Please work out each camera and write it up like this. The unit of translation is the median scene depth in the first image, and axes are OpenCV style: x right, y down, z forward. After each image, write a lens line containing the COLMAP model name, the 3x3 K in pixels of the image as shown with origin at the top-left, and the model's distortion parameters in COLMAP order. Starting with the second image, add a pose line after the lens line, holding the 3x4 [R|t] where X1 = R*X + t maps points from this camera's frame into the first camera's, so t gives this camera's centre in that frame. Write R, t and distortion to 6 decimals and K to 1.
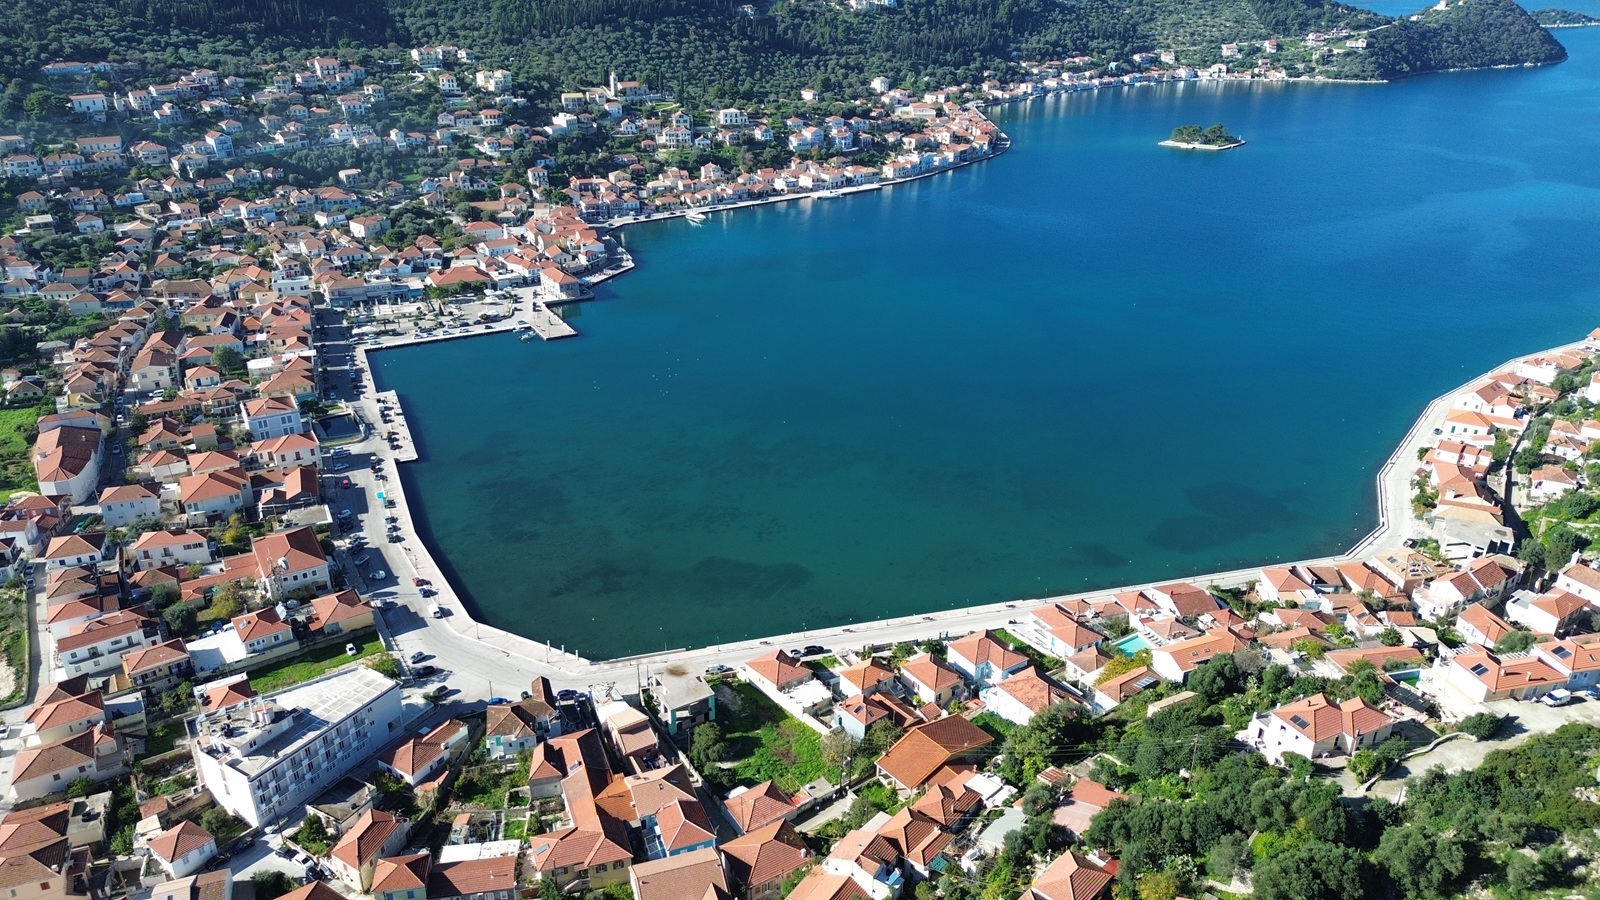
lens RADIAL K [[1094.7, 0, 800.0], [0, 1094.7, 450.0], [0, 0, 1]] dist [0.022818, -0.032539]
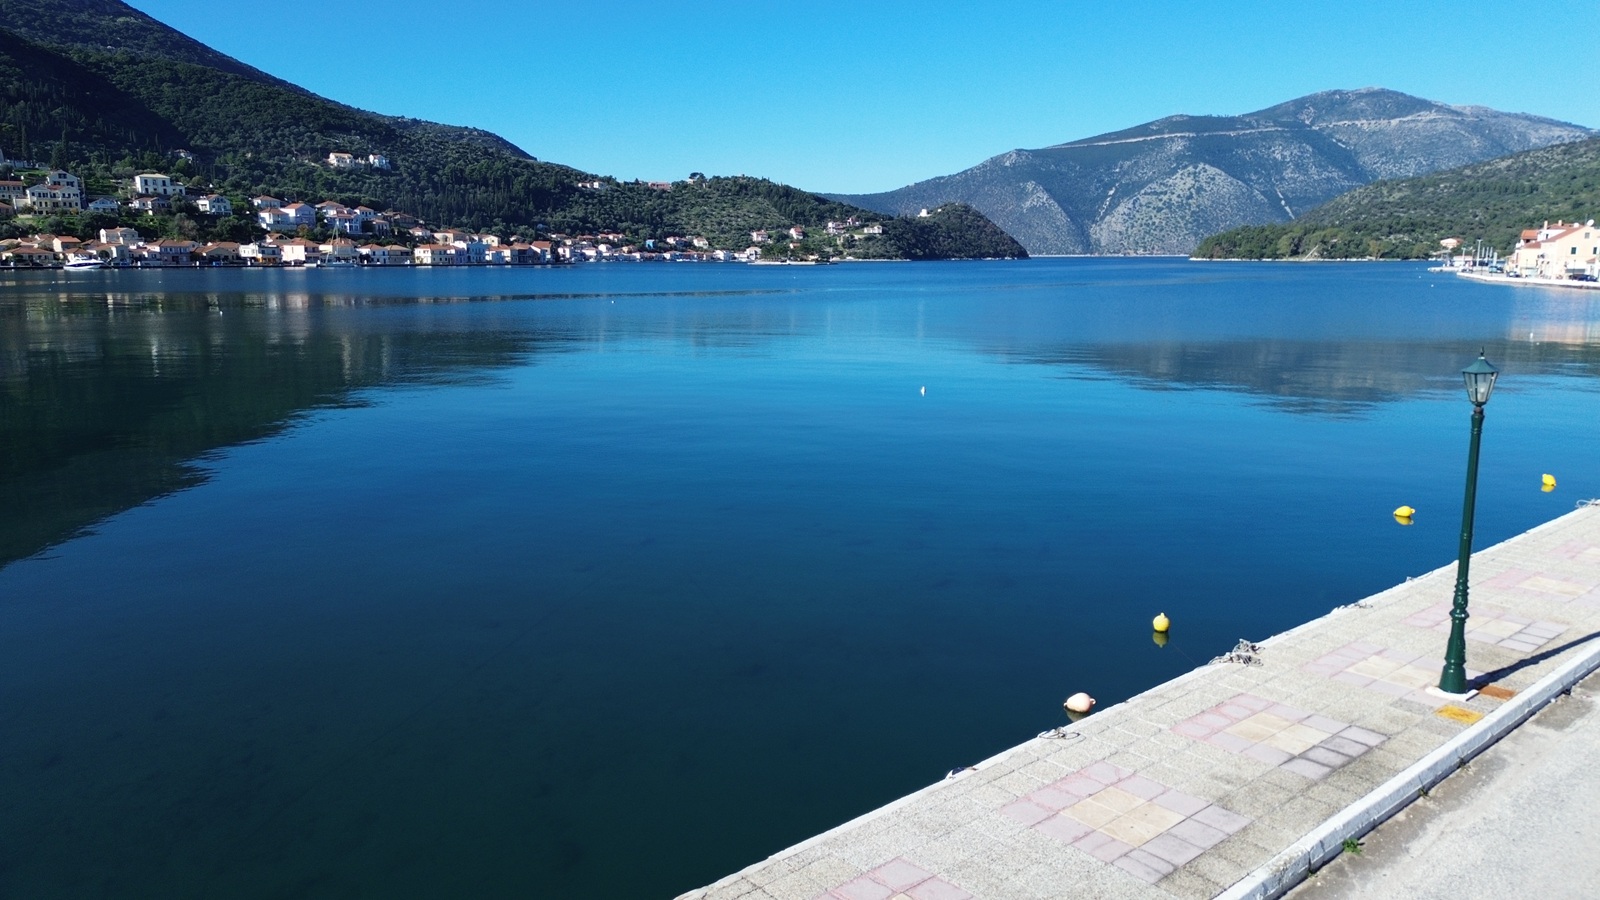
lens RADIAL K [[1094.7, 0, 800.0], [0, 1094.7, 450.0], [0, 0, 1]] dist [0.022818, -0.032539]
pose [[0.897224, -0.078072, 0.434619, -0.010139], [0.190814, 0.956157, -0.222159, 0.037683], [-0.398219, 0.282257, 0.872784, 0.210078]]
